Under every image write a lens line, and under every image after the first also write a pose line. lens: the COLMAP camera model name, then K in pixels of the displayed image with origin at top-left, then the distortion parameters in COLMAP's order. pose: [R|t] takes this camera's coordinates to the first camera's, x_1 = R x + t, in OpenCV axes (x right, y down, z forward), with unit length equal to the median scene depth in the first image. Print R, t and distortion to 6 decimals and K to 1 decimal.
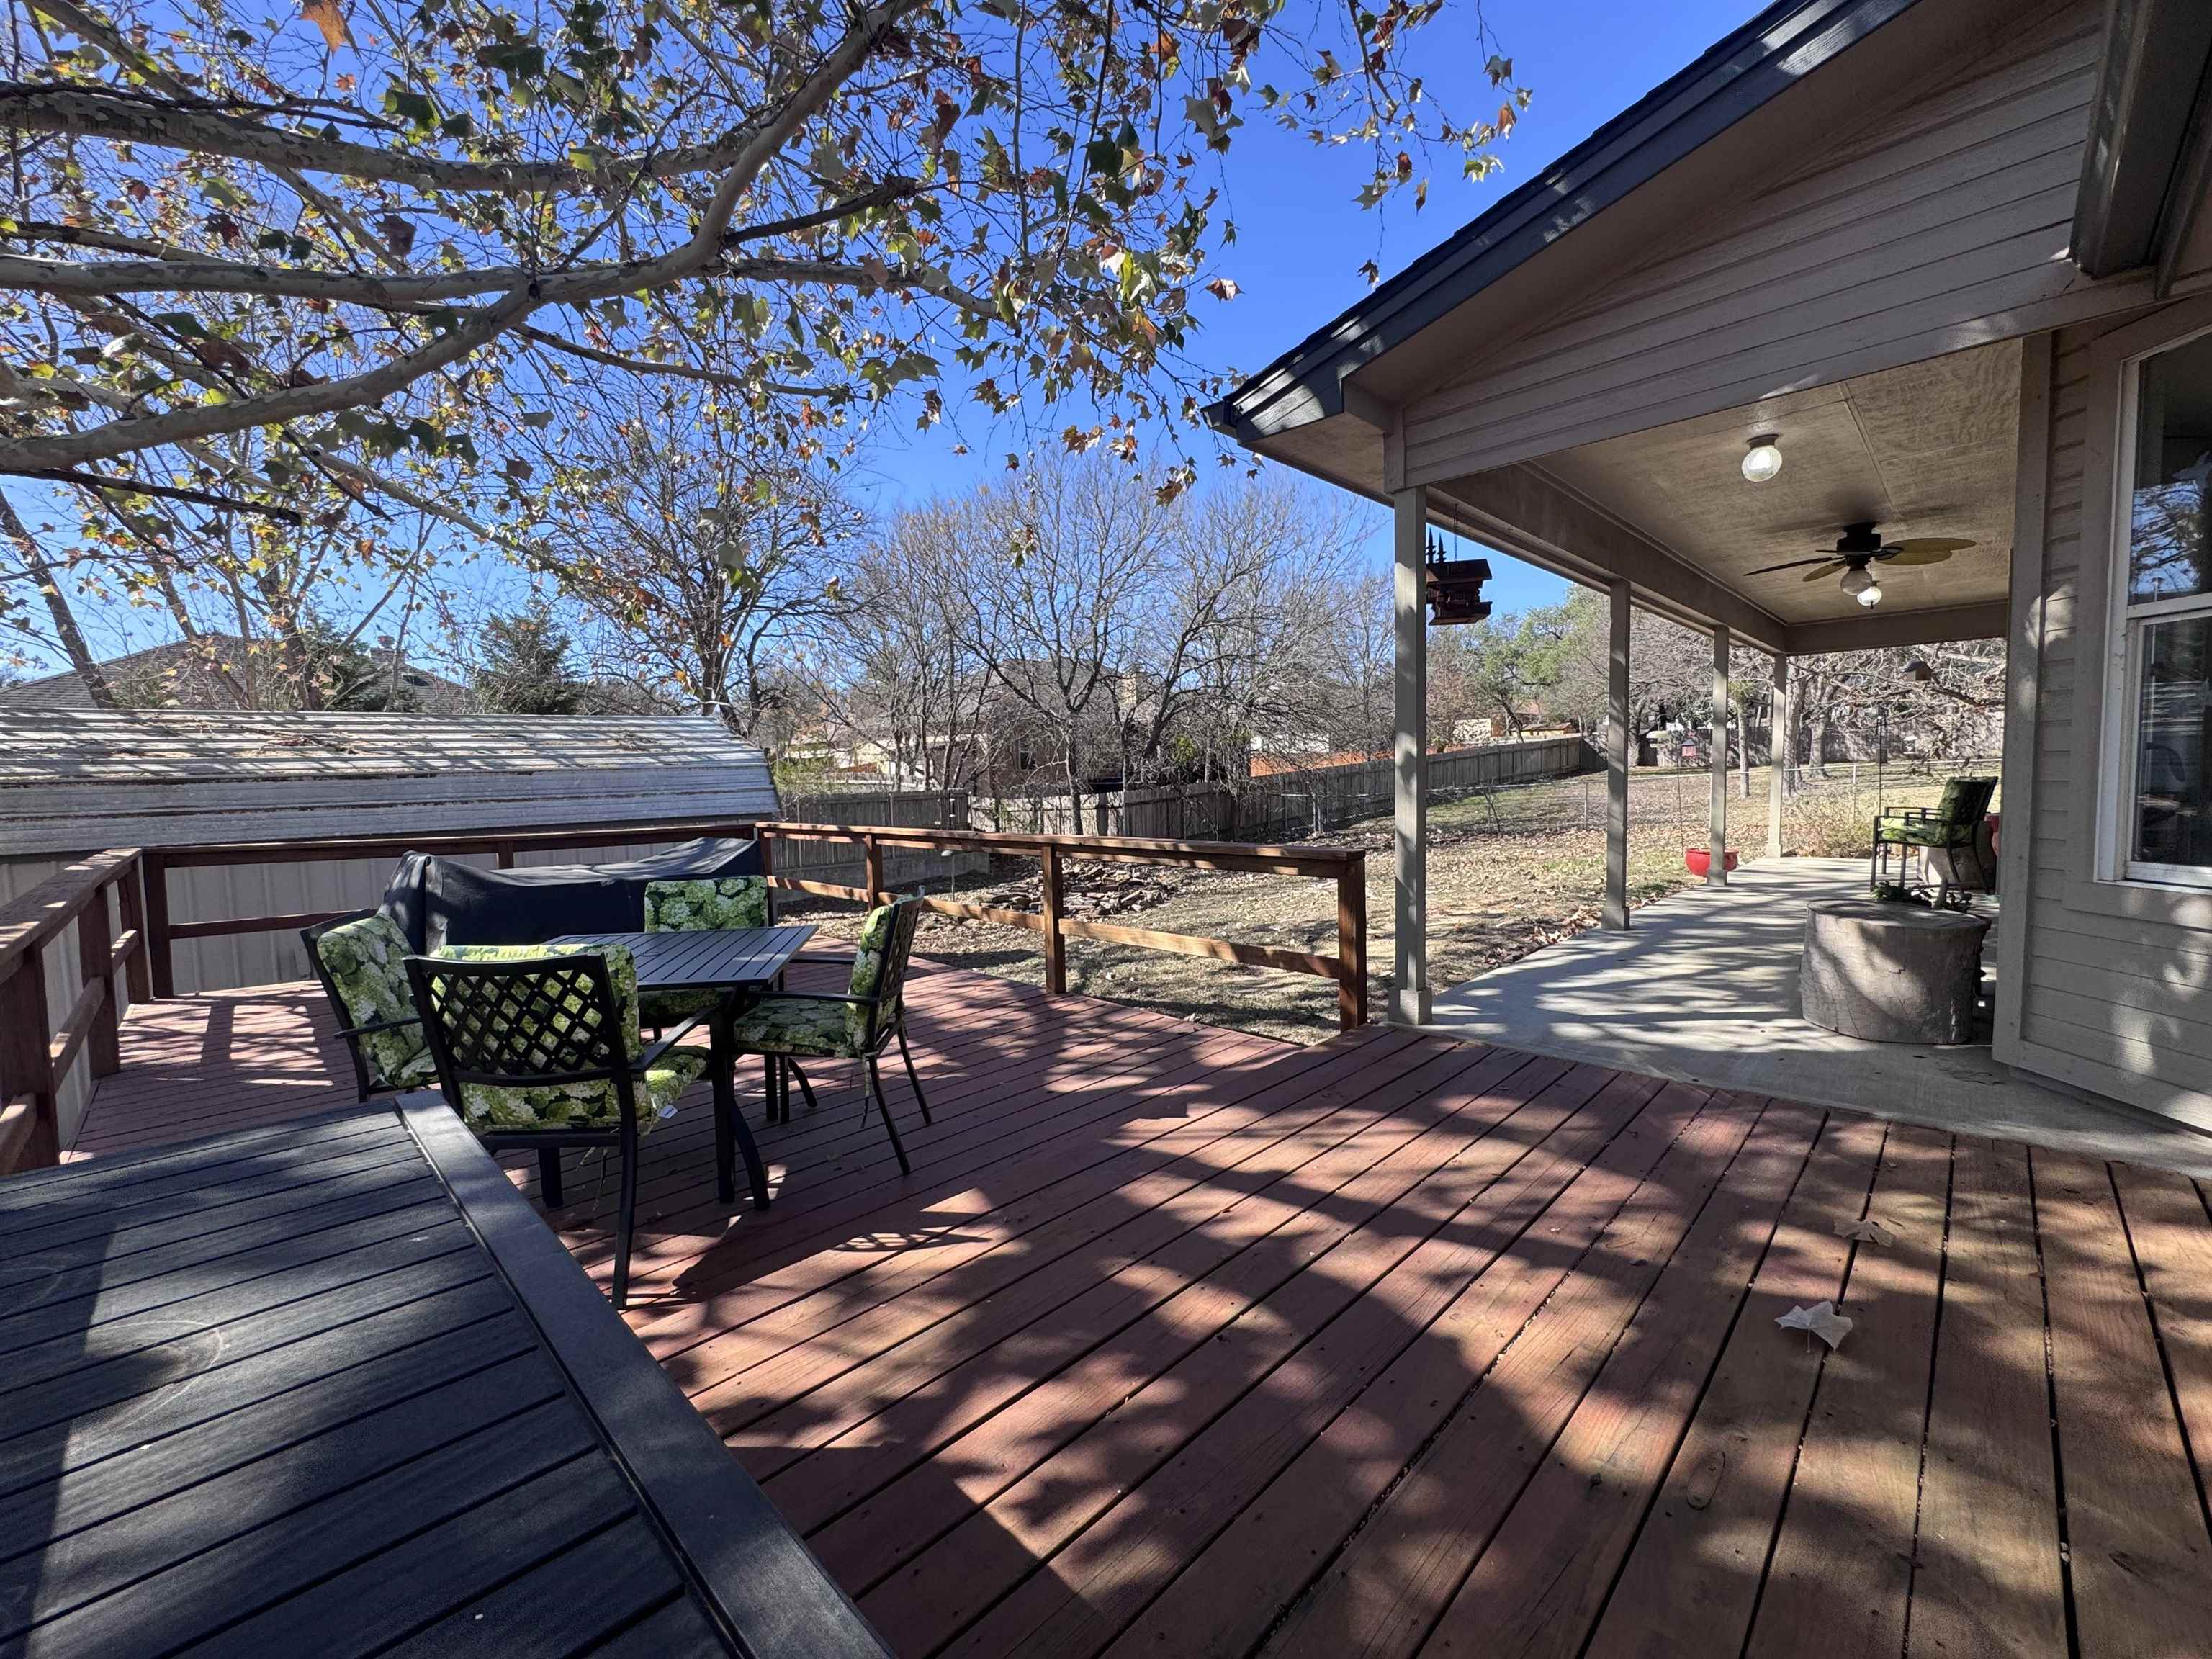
lens RADIAL K [[887.1, 0, 1102.9], [0, 887.1, 826.2], [0, 0, 1]] dist [-0.002591, -0.000373]
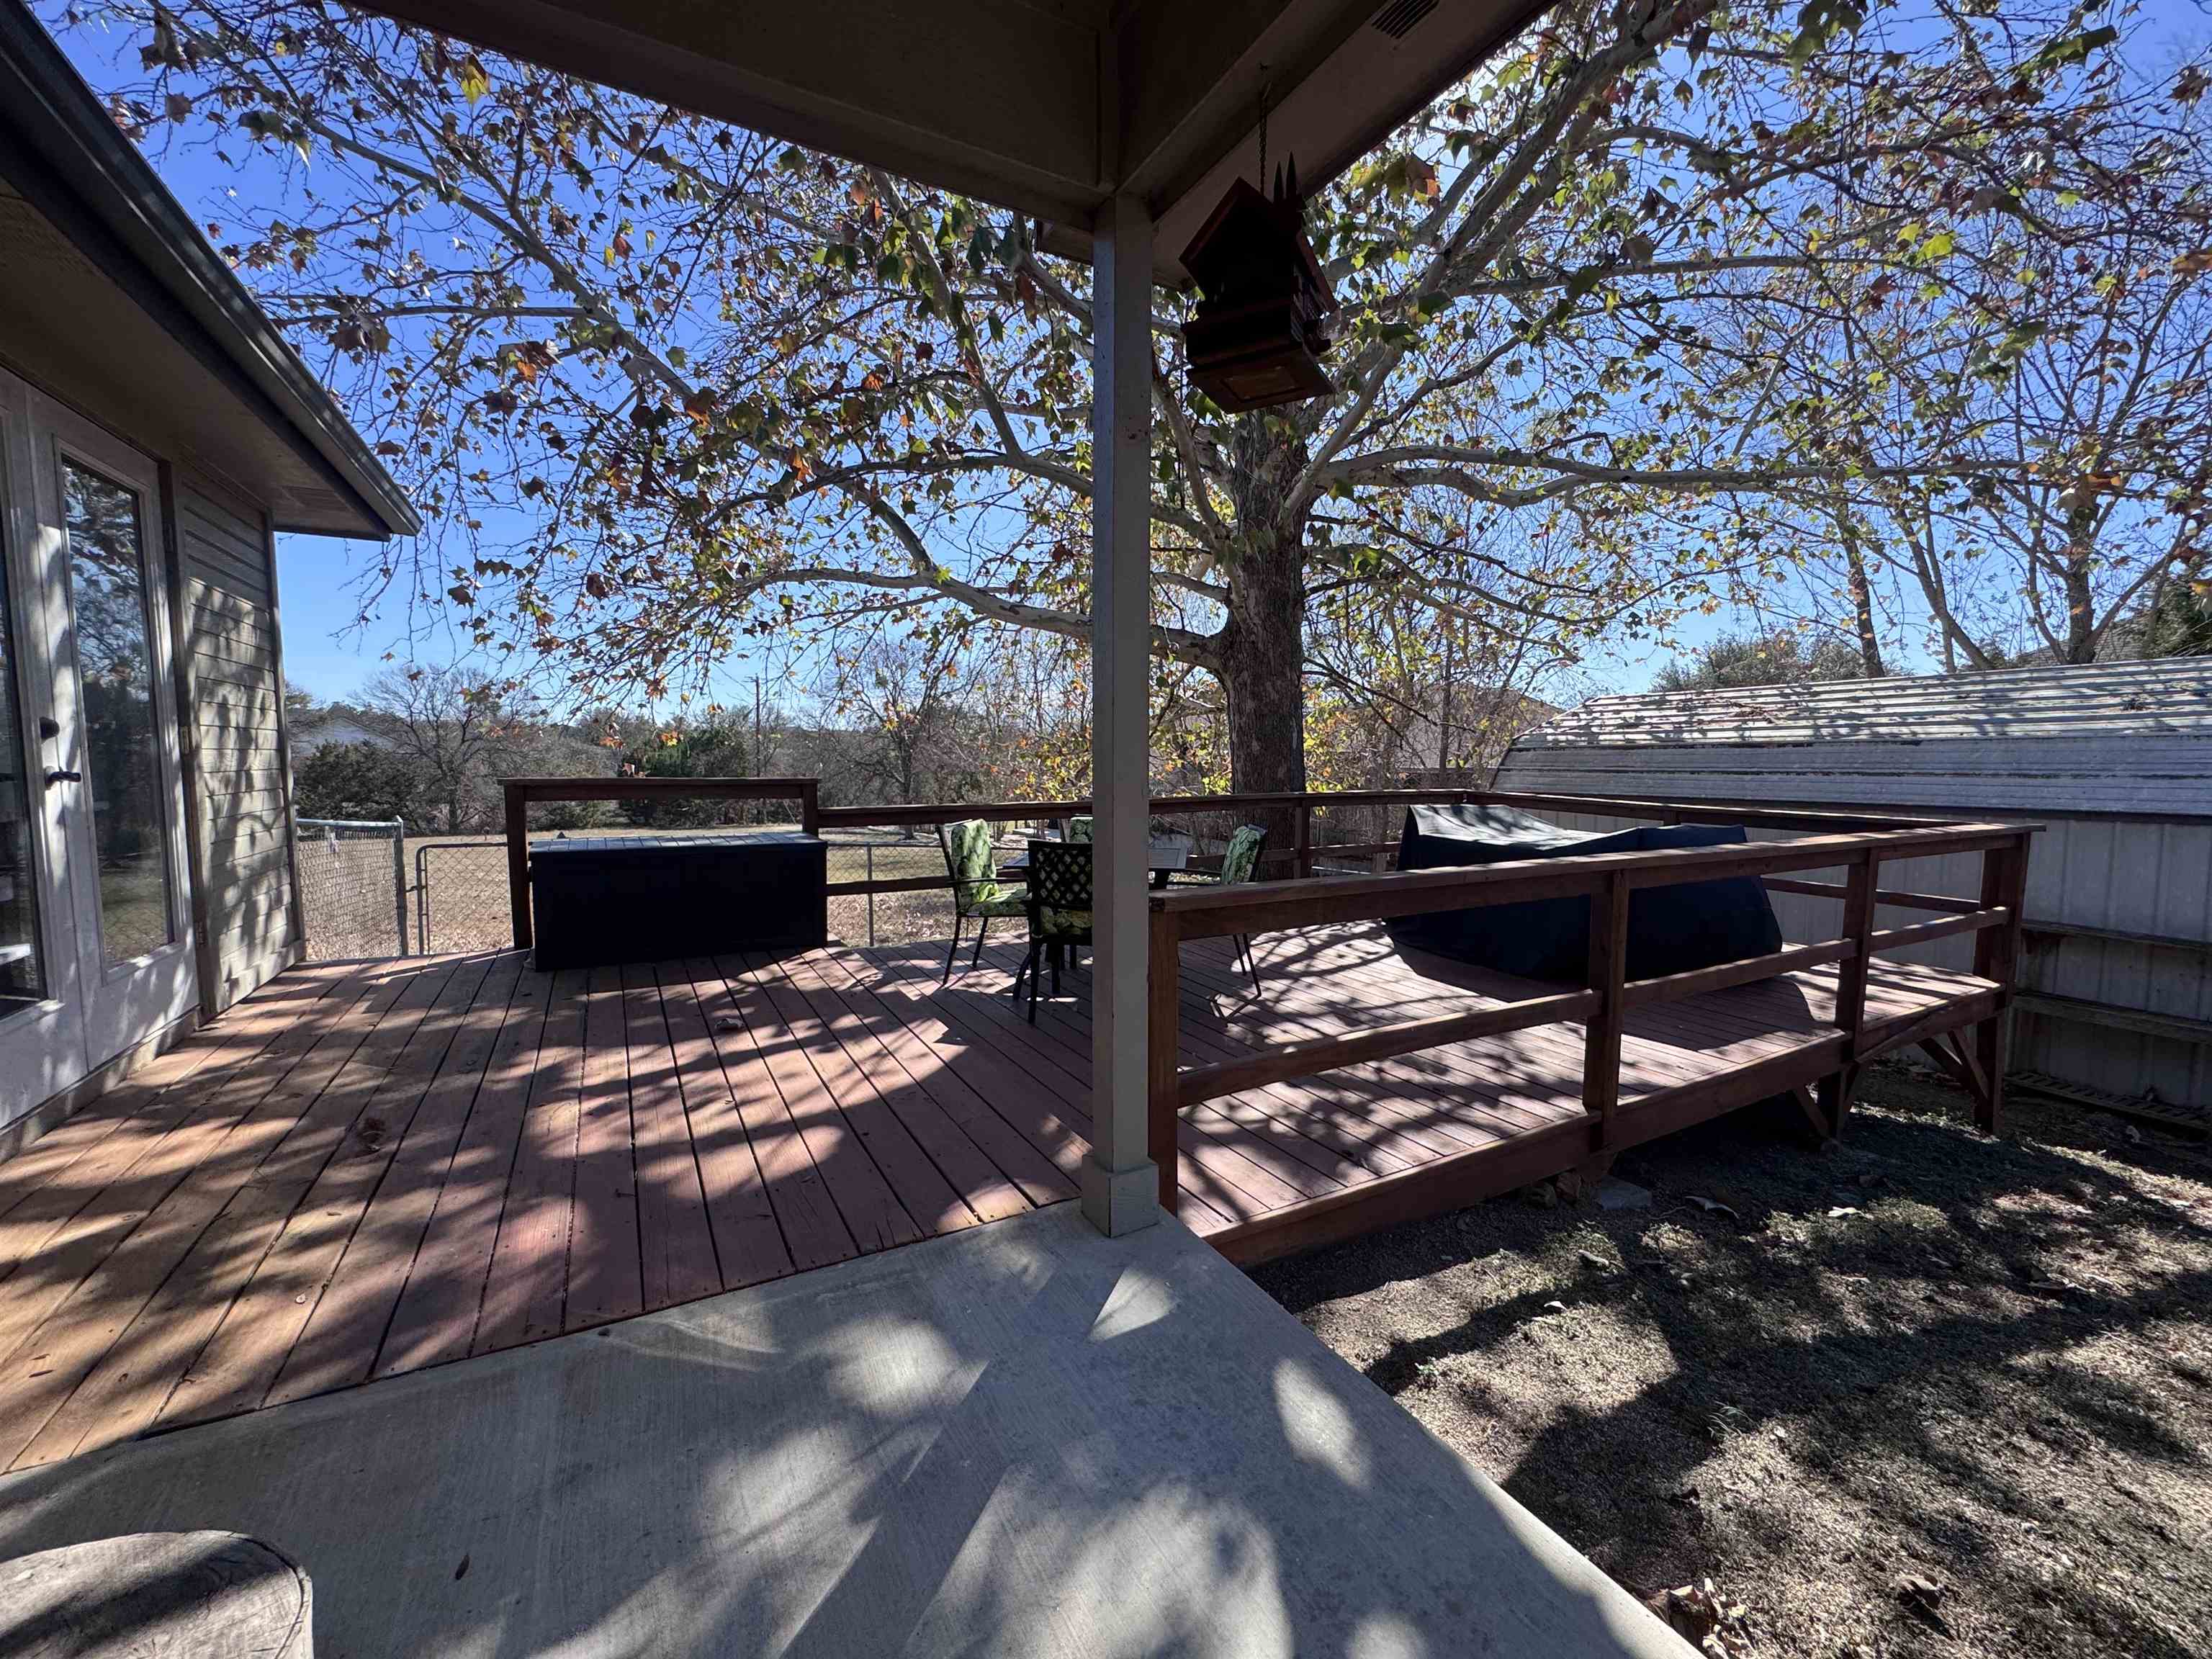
lens RADIAL K [[887.1, 0, 1102.0], [0, 887.1, 826.5], [0, 0, 1]] dist [-0.002591, -0.000373]
pose [[-0.269241, 0.103673, -0.957476, 1.273741], [-0.064176, 0.990048, 0.125246, -0.133620], [0.960932, 0.095168, -0.259909, 1.668716]]
